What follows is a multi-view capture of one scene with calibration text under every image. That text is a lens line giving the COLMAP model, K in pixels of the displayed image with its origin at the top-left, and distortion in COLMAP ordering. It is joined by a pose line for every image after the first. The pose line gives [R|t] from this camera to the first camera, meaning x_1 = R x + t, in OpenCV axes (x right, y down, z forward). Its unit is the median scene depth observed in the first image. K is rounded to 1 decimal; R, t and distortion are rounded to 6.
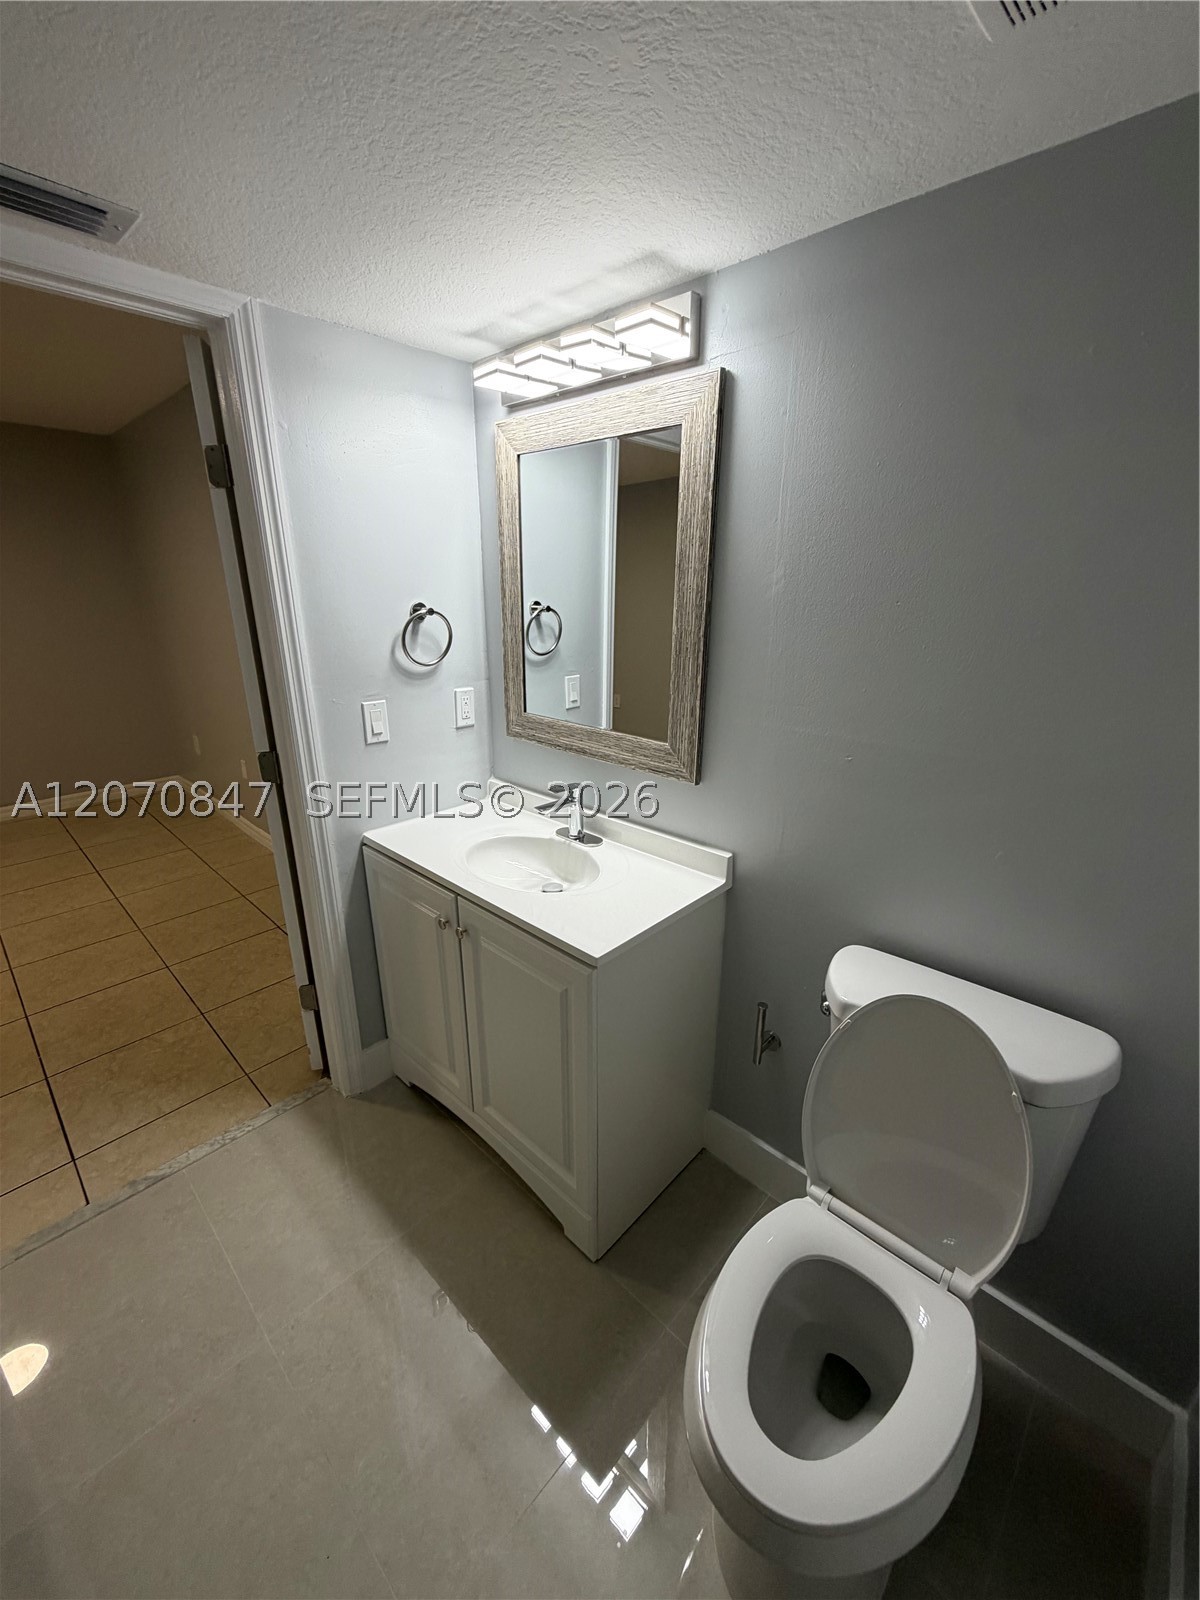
lens RADIAL K [[638.4, 0, 601.1], [0, 638.4, 797.1], [0, 0, 1]] dist [-0.000195, -0.000314]
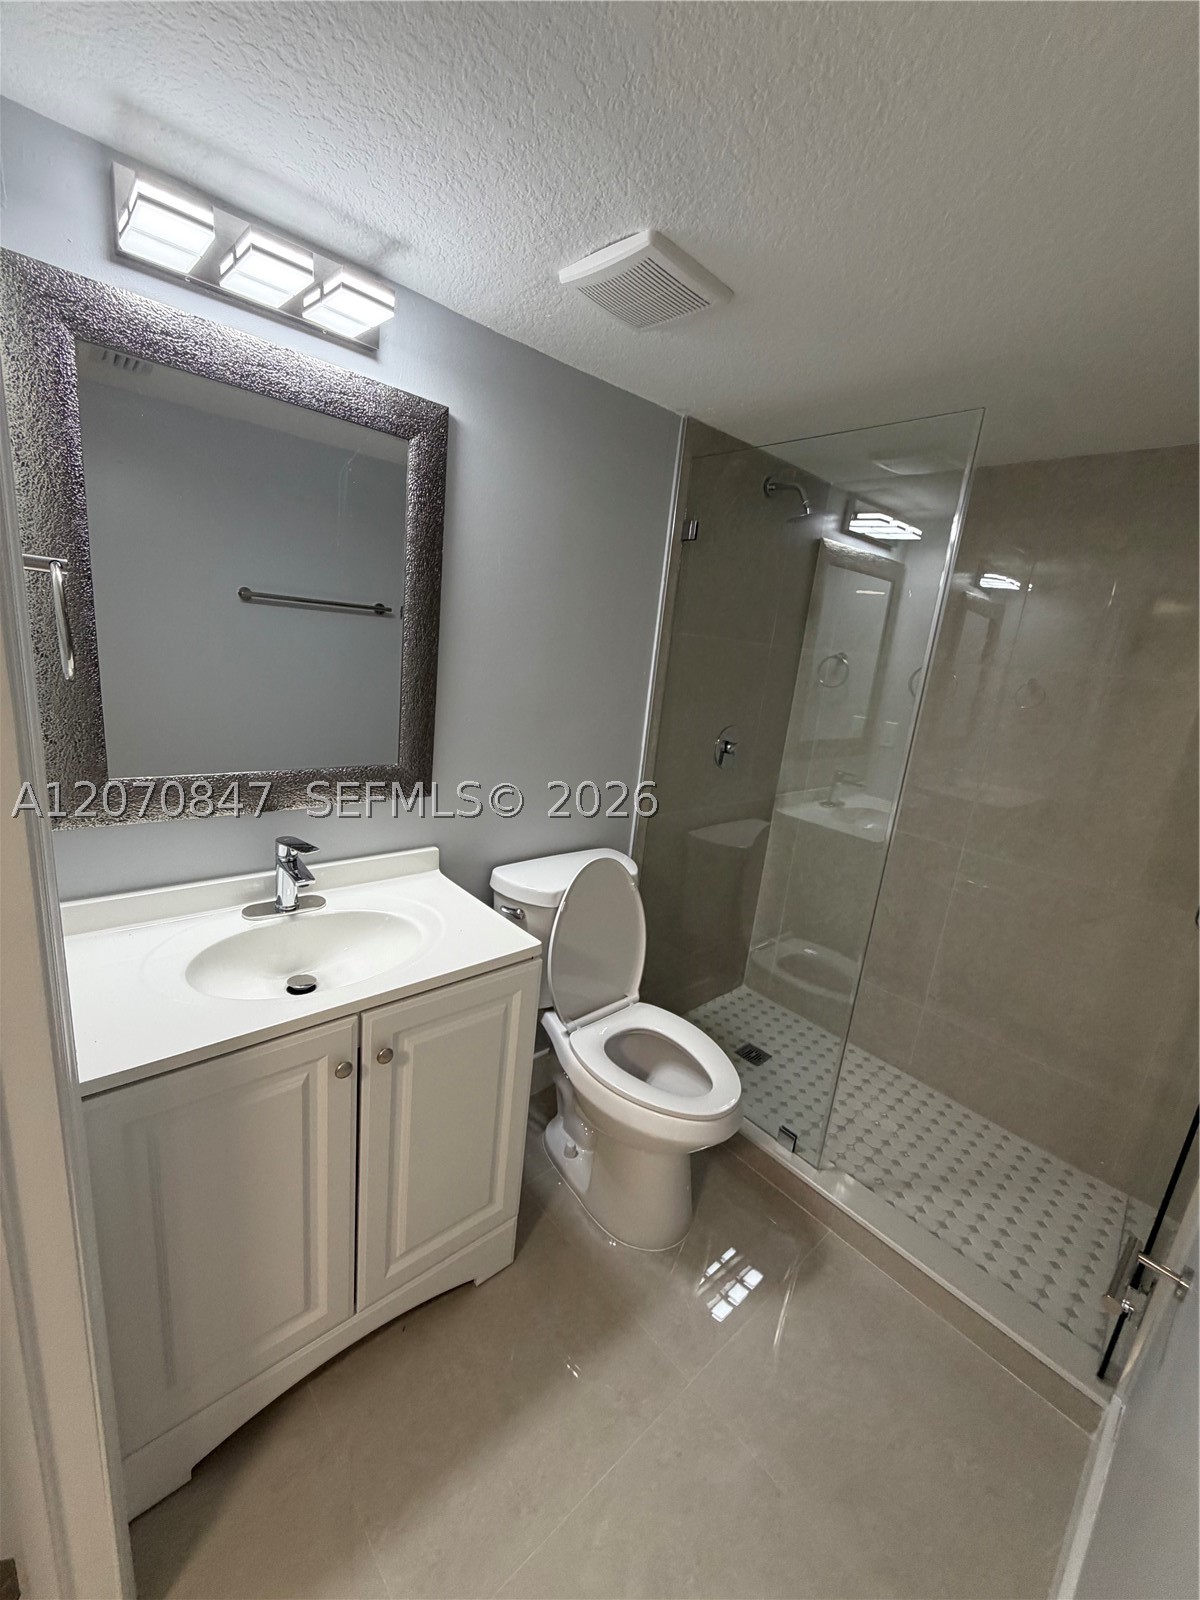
lens RADIAL K [[638.6, 0, 601.6], [0, 638.6, 797.0], [0, 0, 1]] dist [0.000365, -0.000444]
pose [[0.091380, -0.242810, 0.965760, -0.766248], [0.221790, 0.950421, 0.217967, -0.158078], [-0.970803, 0.194279, 0.140702, 0.561316]]
